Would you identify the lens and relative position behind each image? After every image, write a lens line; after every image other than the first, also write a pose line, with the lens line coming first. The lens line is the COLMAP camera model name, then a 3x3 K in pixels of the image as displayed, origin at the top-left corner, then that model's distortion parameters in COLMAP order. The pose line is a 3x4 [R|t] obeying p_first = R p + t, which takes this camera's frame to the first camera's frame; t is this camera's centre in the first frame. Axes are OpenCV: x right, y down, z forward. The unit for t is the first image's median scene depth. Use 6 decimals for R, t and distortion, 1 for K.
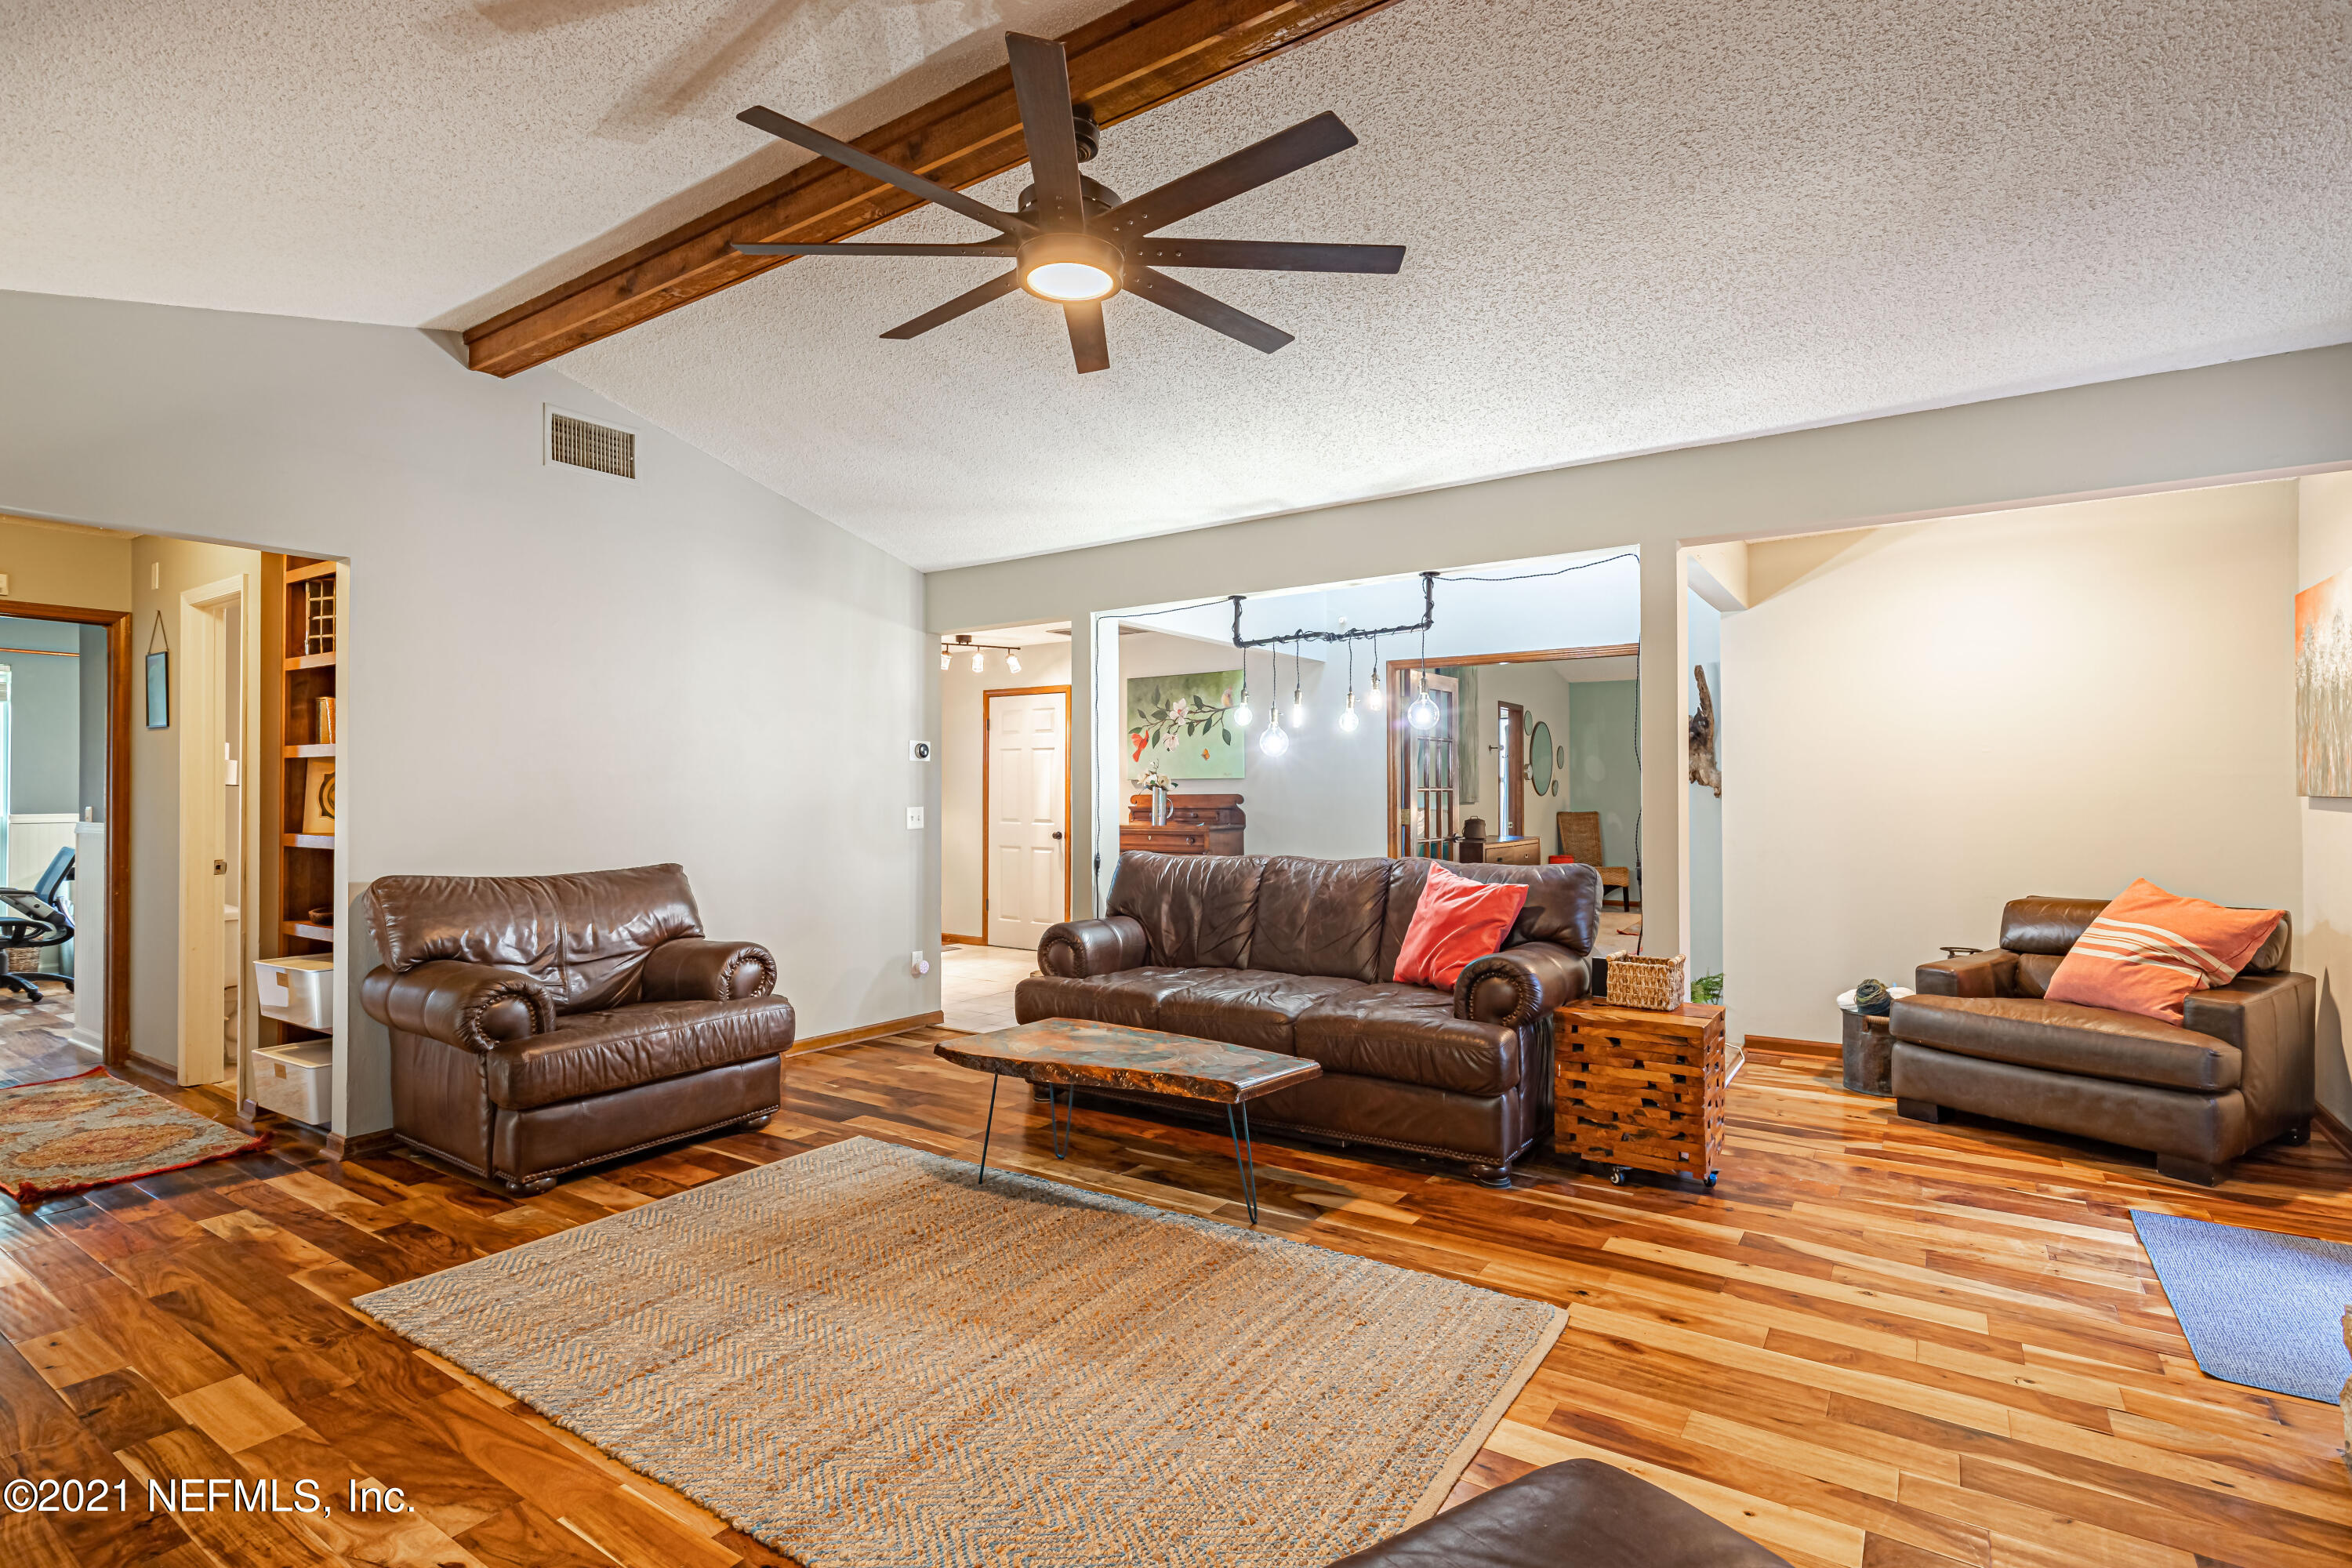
lens RADIAL K [[1122.2, 0, 1176.0], [0, 1122.2, 784.0], [0, 0, 1]] dist [-0.000871, -0.000242]
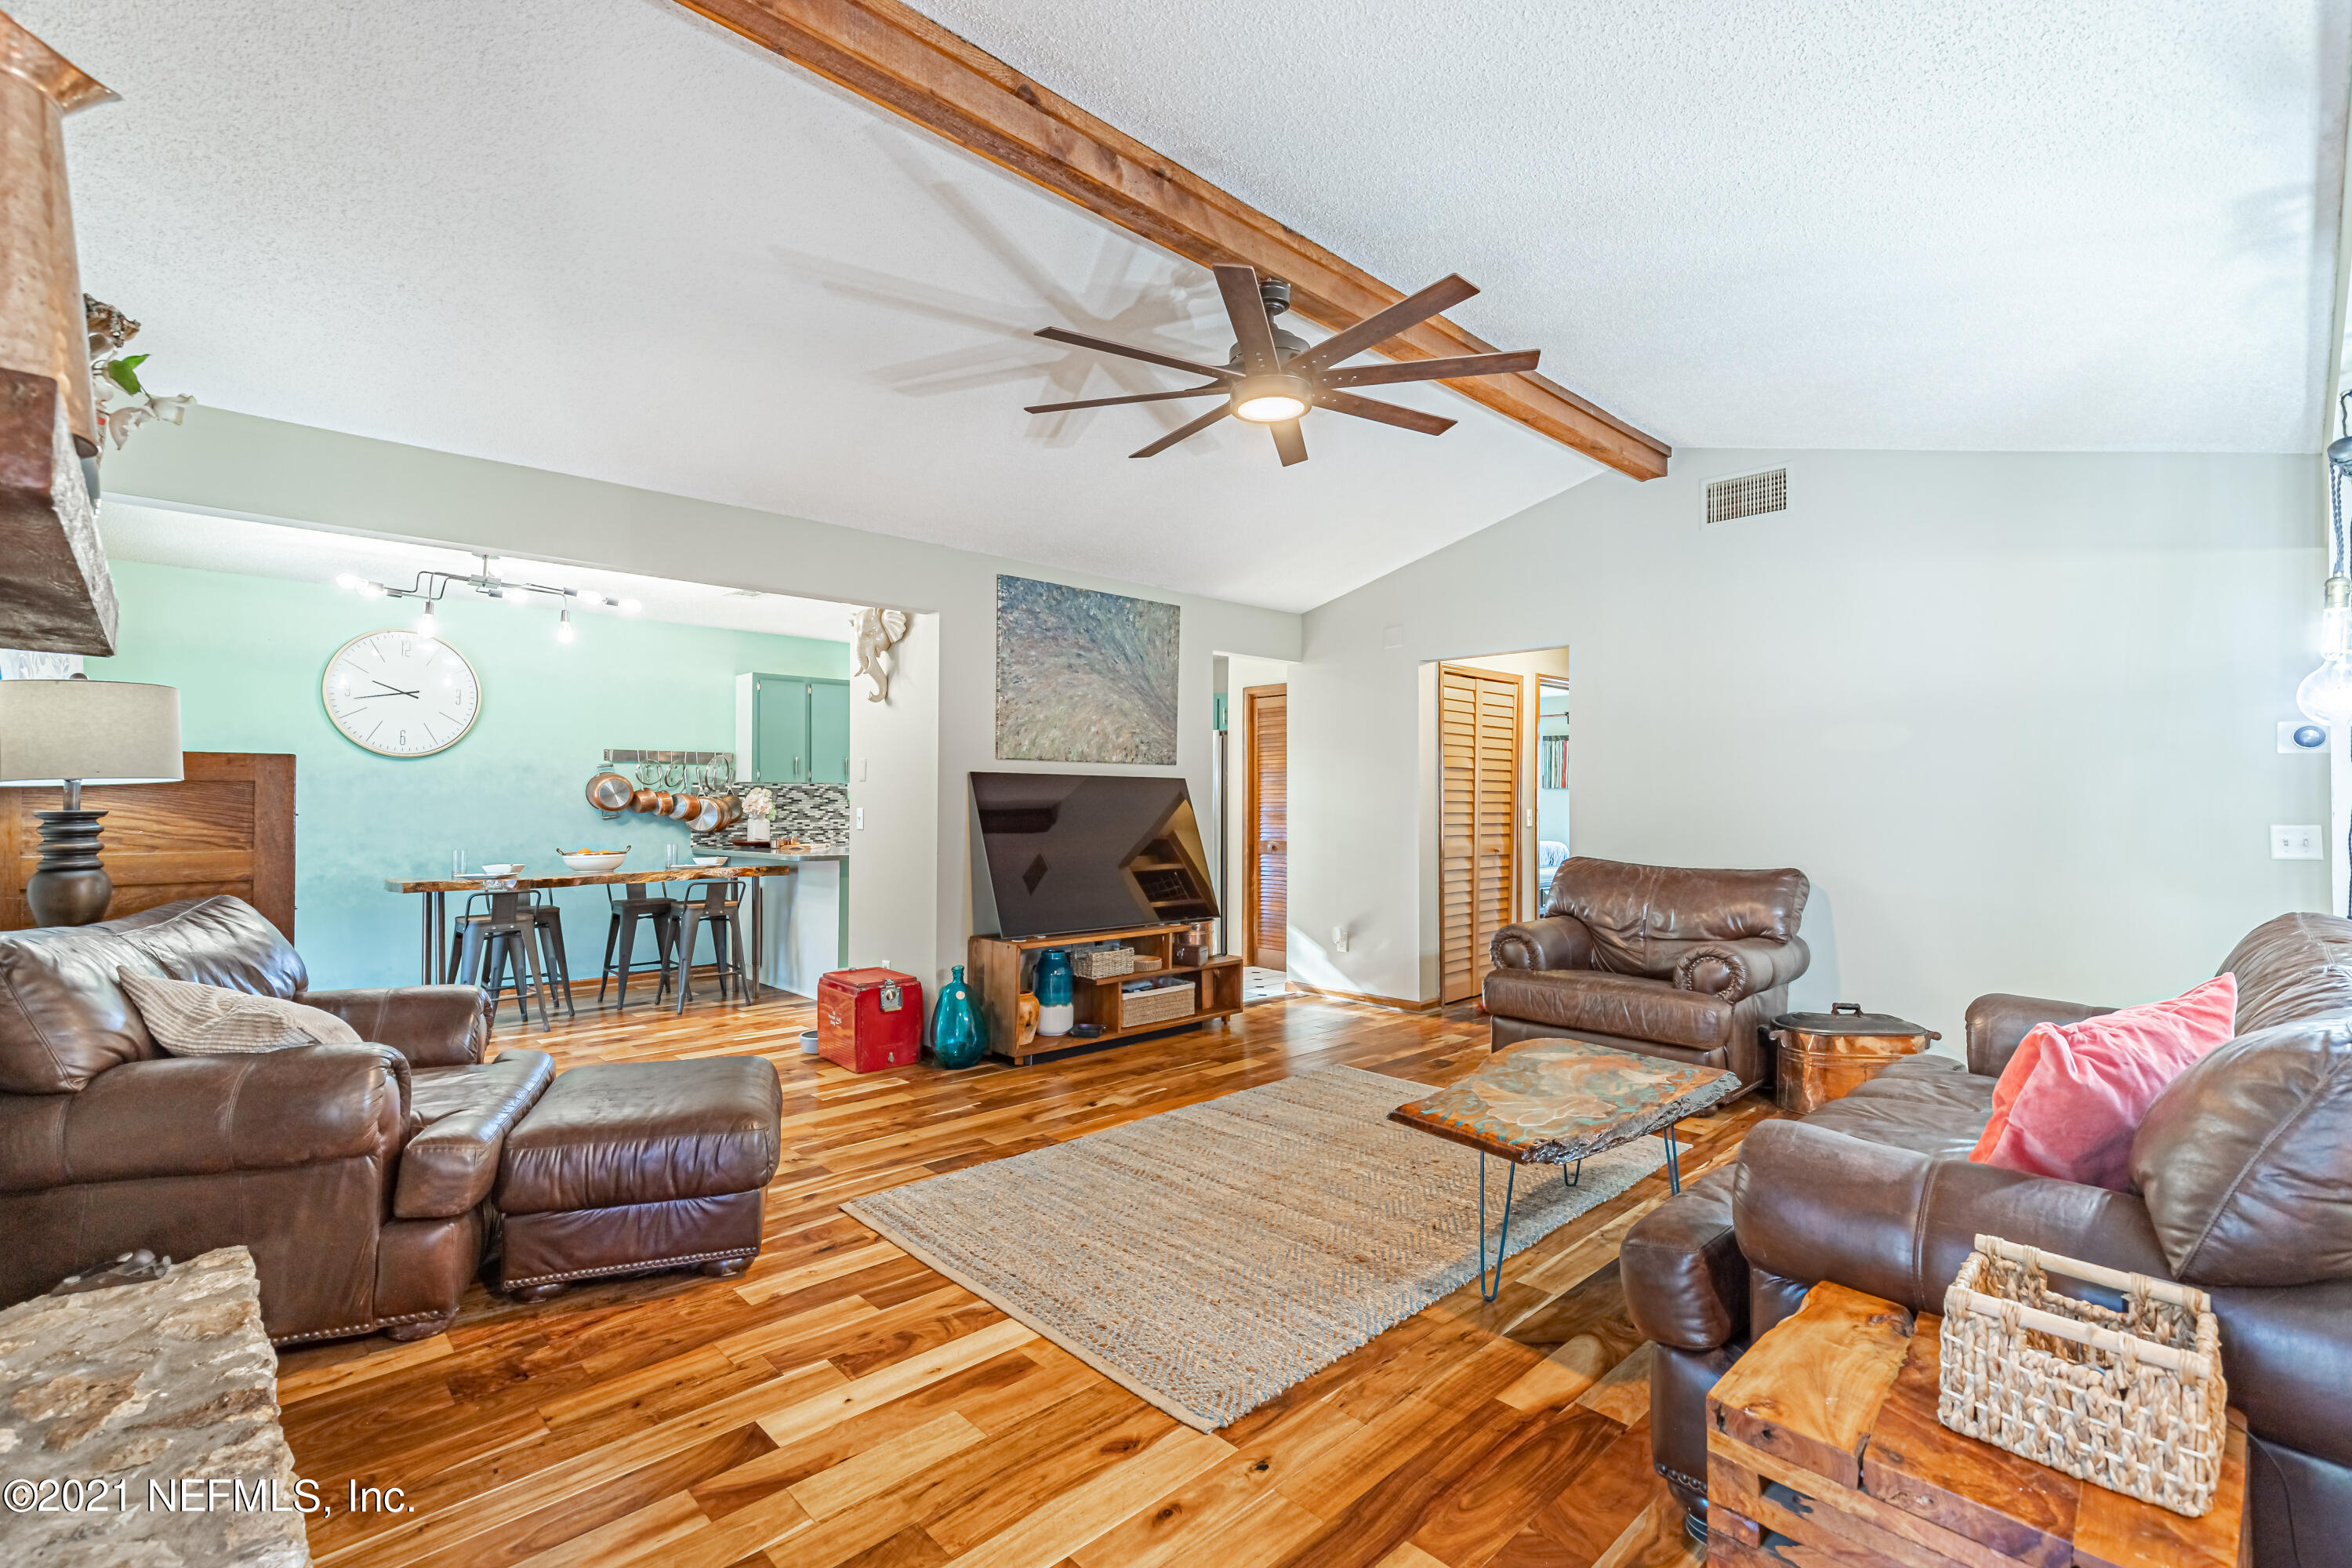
lens RADIAL K [[1058.5, 0, 1176.0], [0, 1058.5, 784.0], [0, 0, 1]] dist [0.008223, -0.000579]
pose [[-0.213230, -0.011445, -0.976935, 0.861983], [0.006252, 0.999895, -0.013079, 0.001570], [0.976982, -0.008897, -0.213136, 0.877893]]
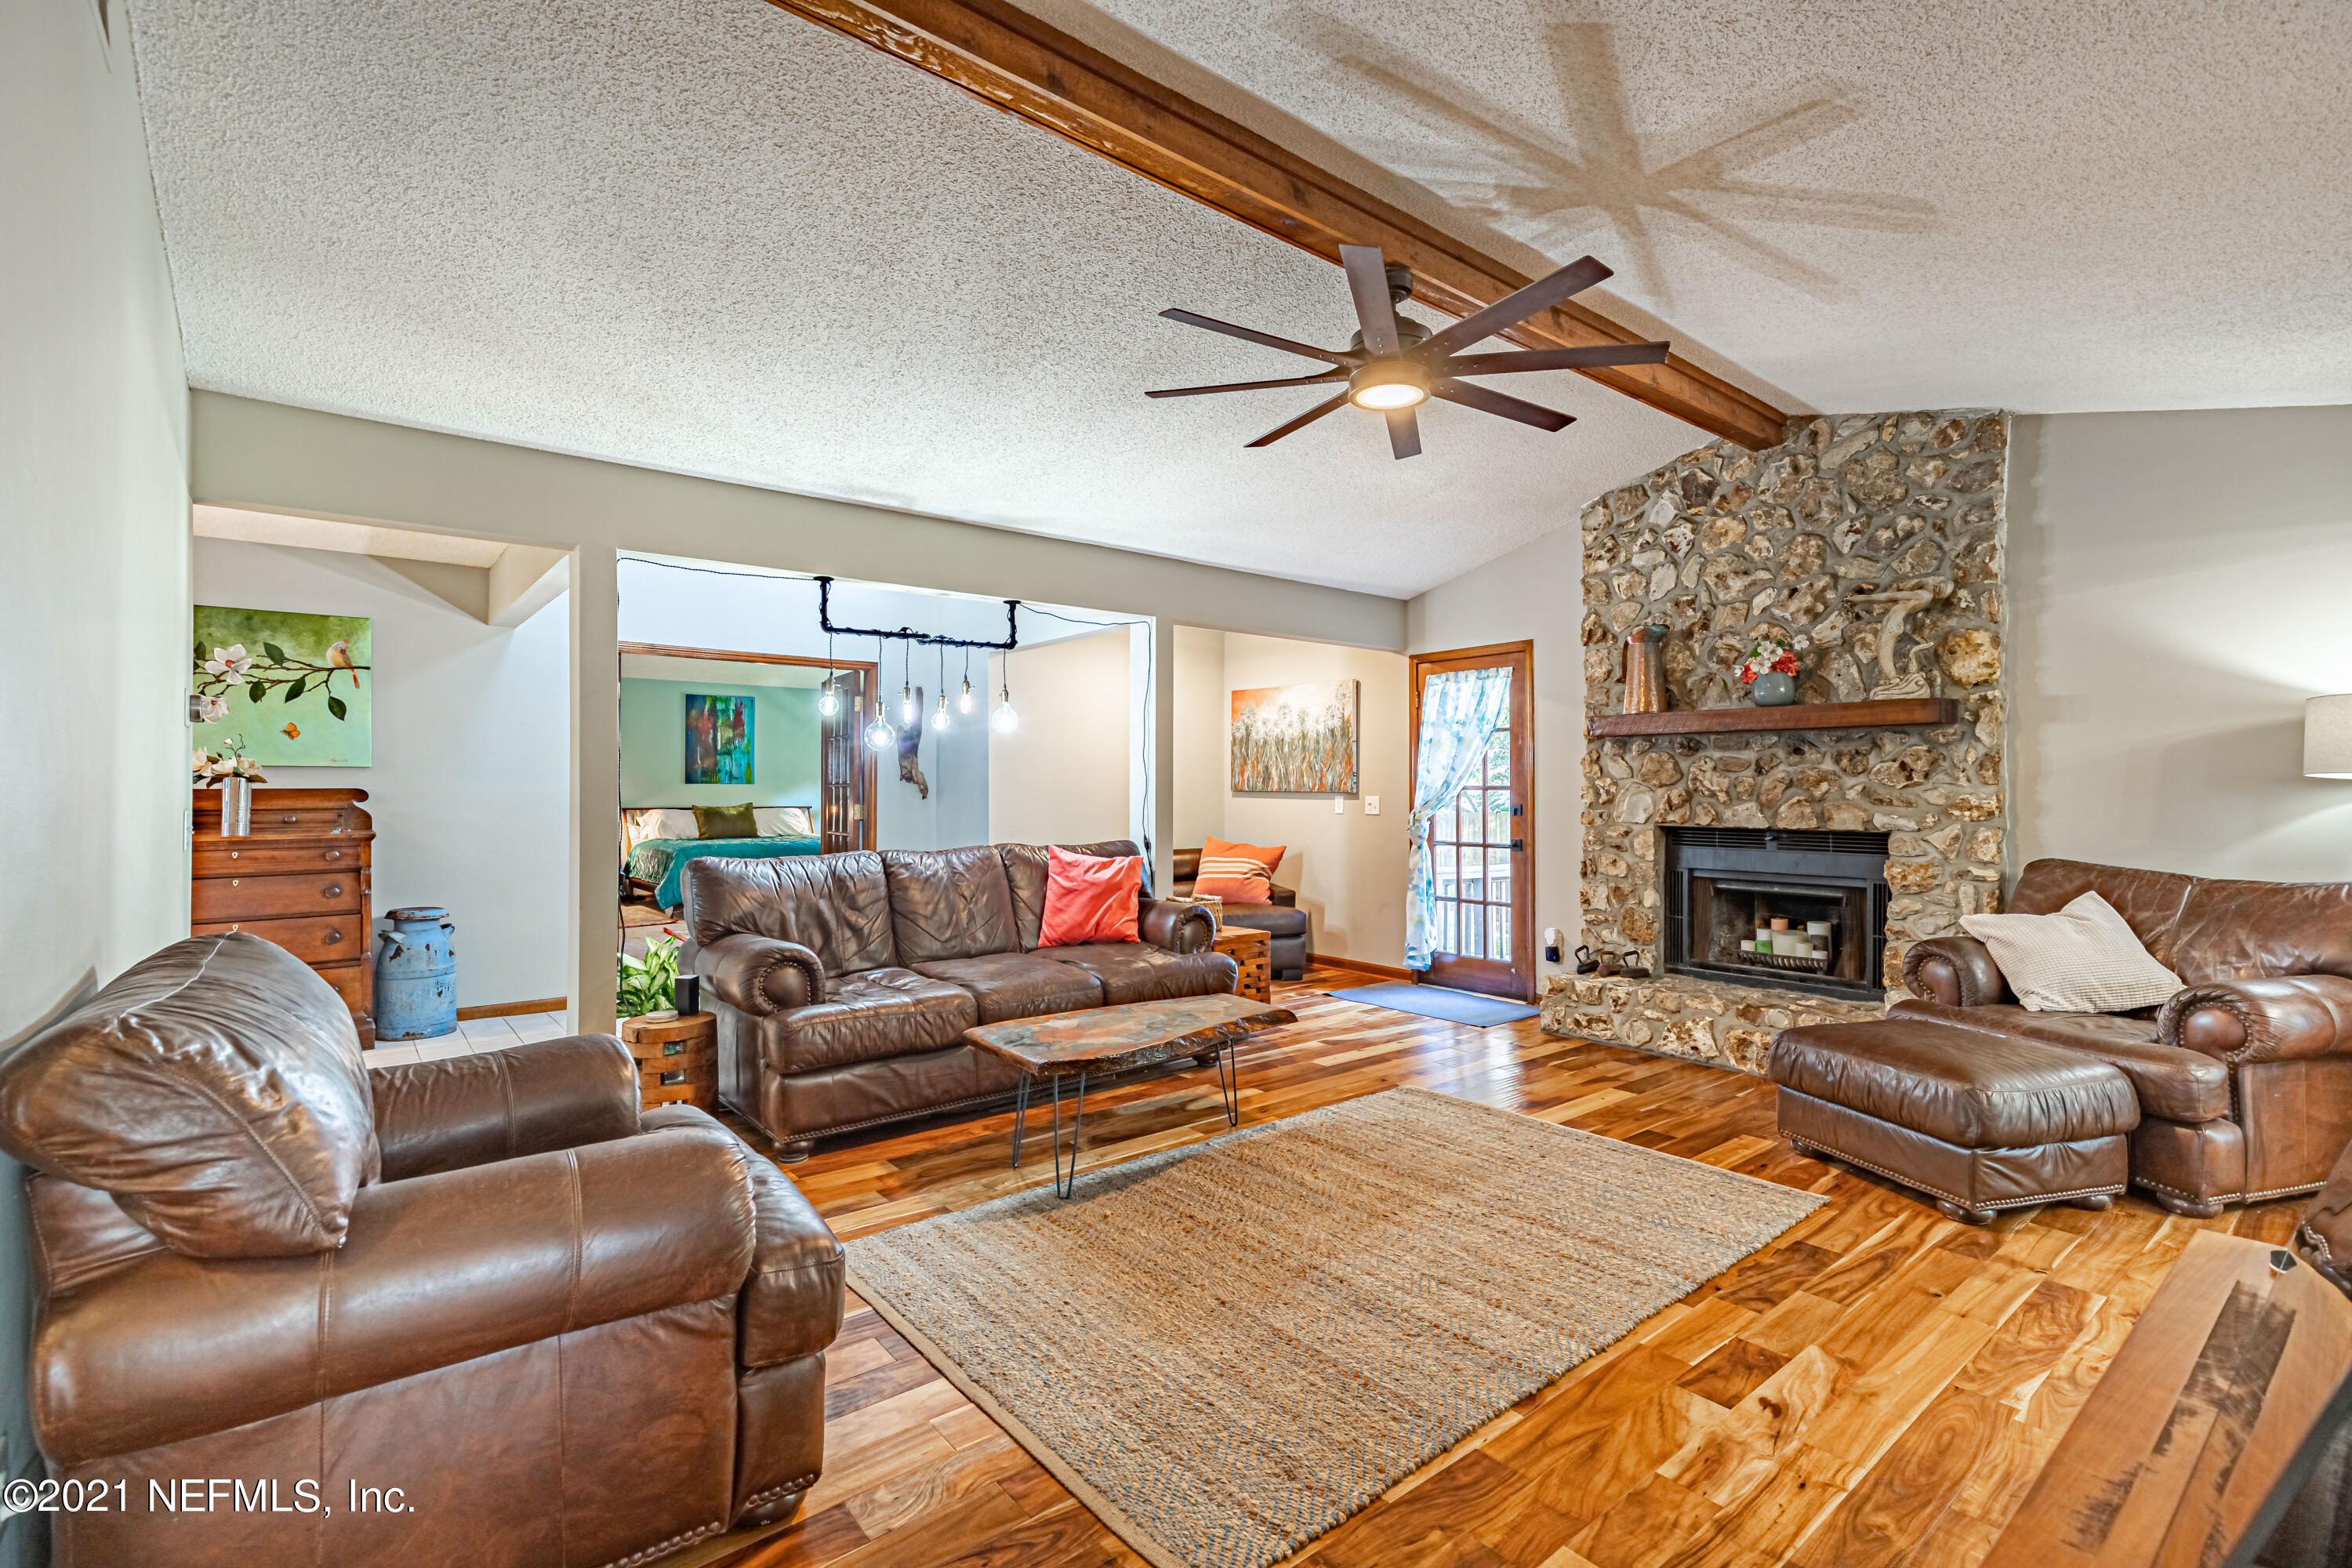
lens RADIAL K [[1058.5, 0, 1176.0], [0, 1058.5, 784.0], [0, 0, 1]] dist [0.008223, -0.000579]
pose [[0.295667, 0.005881, 0.955273, -1.023761], [-0.009867, 0.999947, -0.003103, 0.007404], [-0.955240, -0.008508, 0.295709, 0.662024]]
